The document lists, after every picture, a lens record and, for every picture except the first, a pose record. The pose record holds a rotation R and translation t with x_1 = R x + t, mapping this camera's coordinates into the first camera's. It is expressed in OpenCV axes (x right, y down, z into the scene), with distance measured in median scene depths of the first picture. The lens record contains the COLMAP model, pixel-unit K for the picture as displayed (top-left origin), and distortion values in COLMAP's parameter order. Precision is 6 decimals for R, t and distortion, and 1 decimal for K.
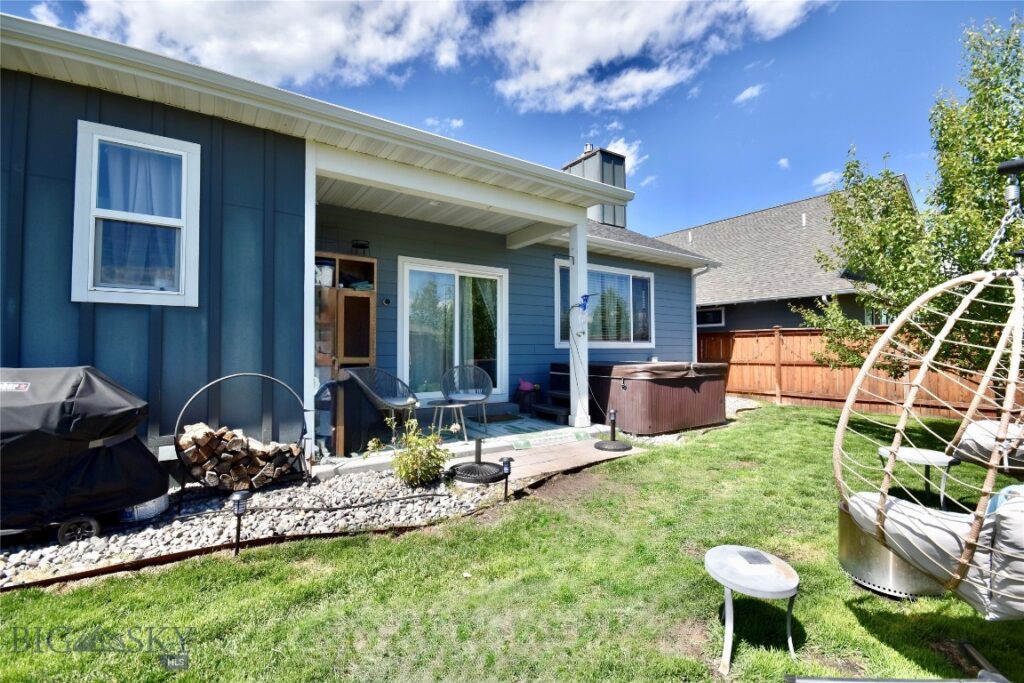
lens RADIAL K [[450.1, 0, 513.0], [0, 450.1, 337.5], [0, 0, 1]] dist [0.013461, -0.014805]
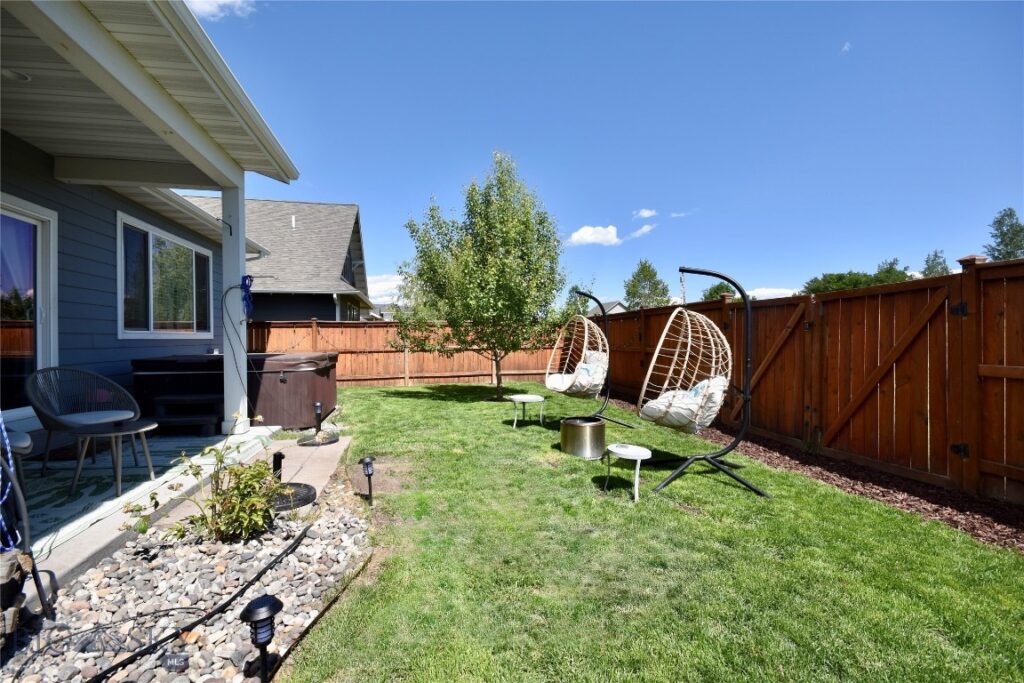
lens RADIAL K [[450.1, 0, 513.0], [0, 450.1, 337.5], [0, 0, 1]] dist [0.013461, -0.014805]
pose [[0.368640, -0.000474, 0.929572, -0.343470], [-0.020548, 0.999751, 0.008659, 0.002609], [-0.929345, -0.022293, 0.368539, 0.175247]]
